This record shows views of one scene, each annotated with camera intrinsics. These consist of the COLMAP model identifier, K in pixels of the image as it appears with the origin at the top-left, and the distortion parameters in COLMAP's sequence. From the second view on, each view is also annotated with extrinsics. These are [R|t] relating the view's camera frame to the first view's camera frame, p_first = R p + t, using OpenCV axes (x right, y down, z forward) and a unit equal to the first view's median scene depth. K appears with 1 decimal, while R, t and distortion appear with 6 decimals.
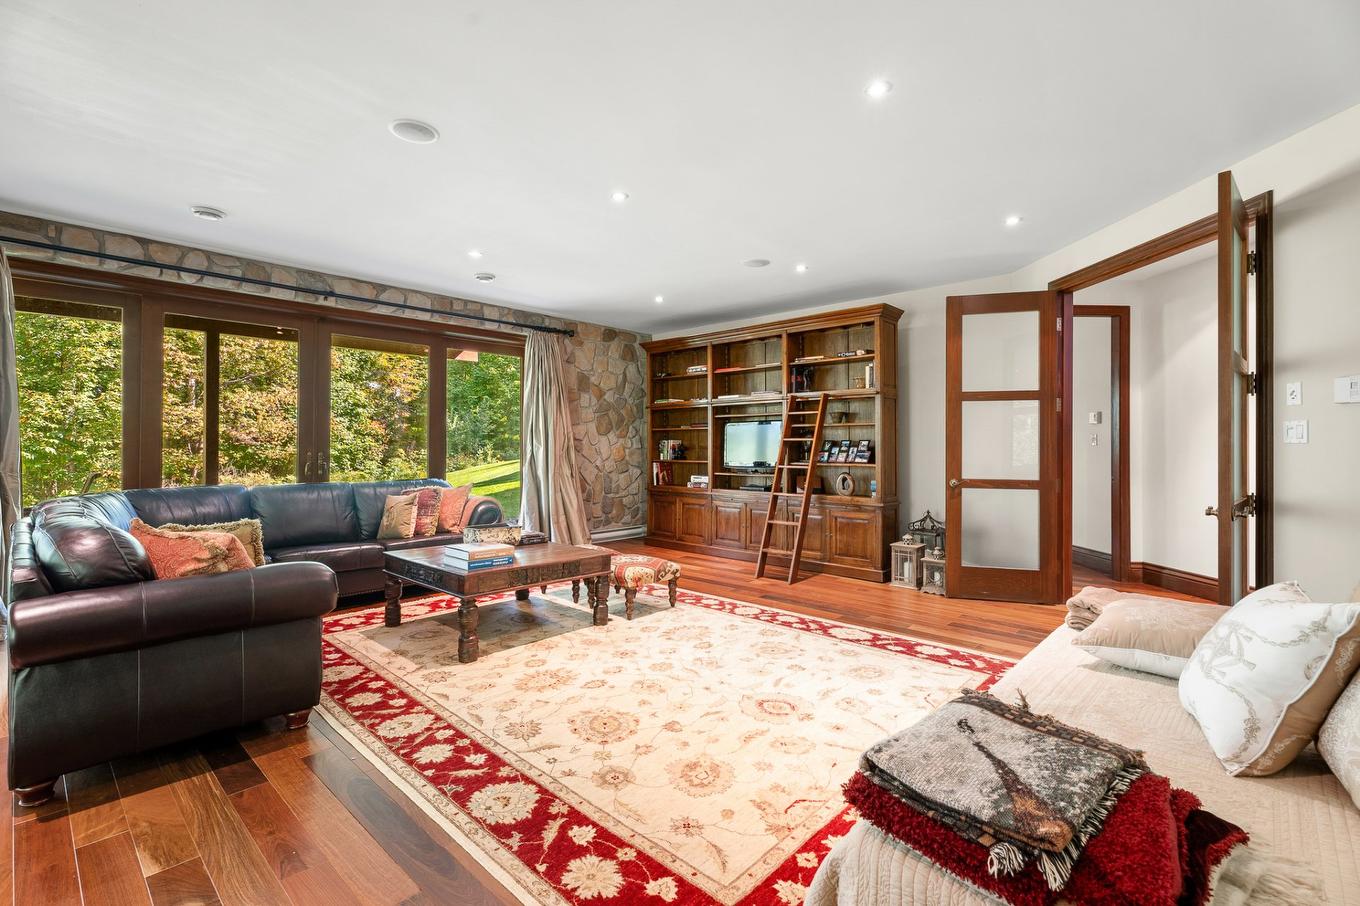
lens RADIAL K [[615.1, 0, 676.2], [0, 615.1, 445.4], [0, 0, 1]] dist [-0.007878, 0.000162]
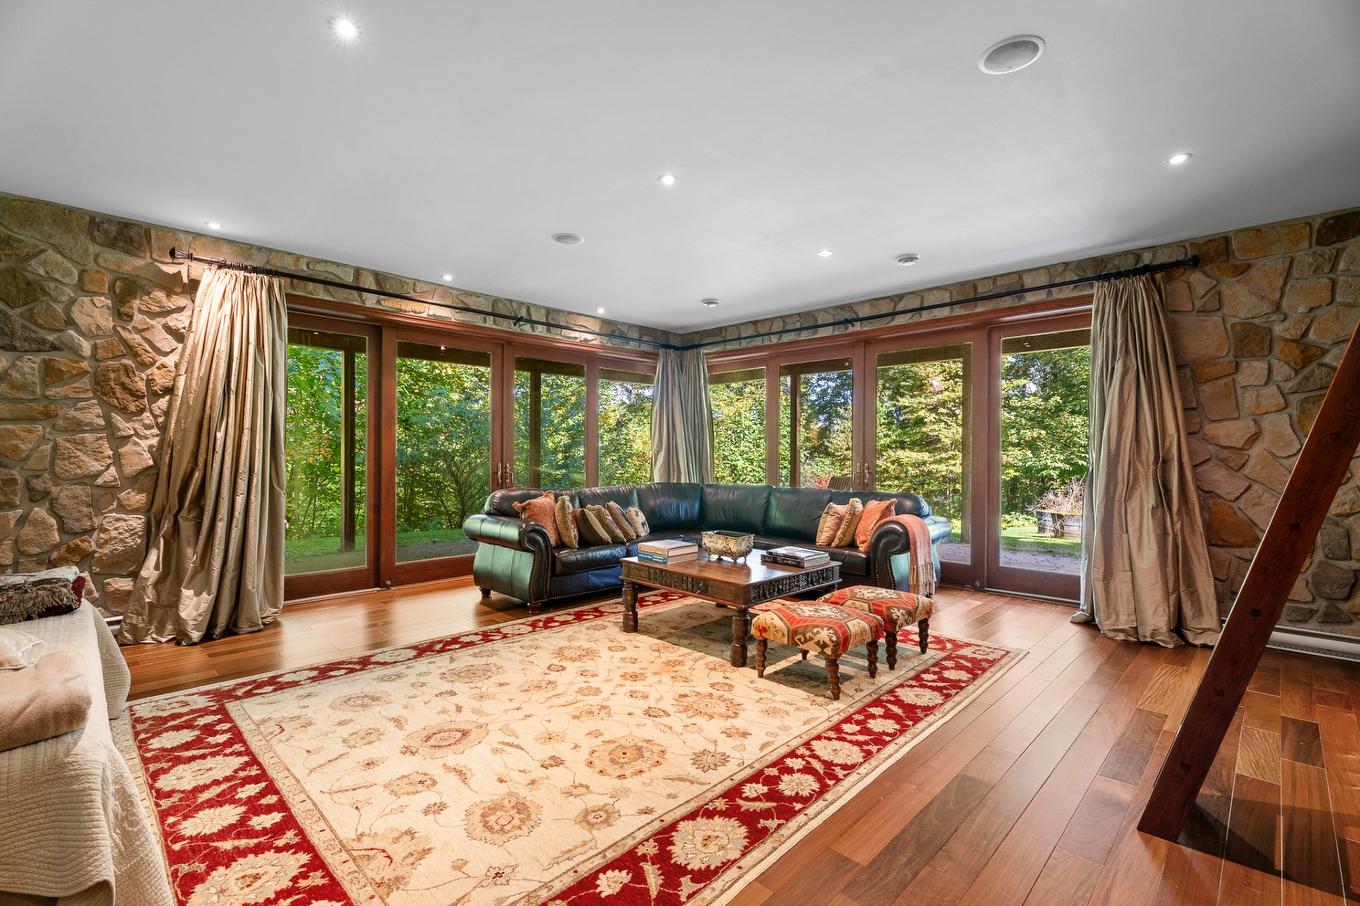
lens RADIAL K [[615.1, 0, 676.2], [0, 615.1, 456.8], [0, 0, 1]] dist [-0.007878, 0.000162]
pose [[-0.038320, -0.002580, -0.999262, 0.942196], [-0.005141, 0.999984, -0.002385, 0.007816], [0.999252, 0.005046, -0.038333, 1.220017]]
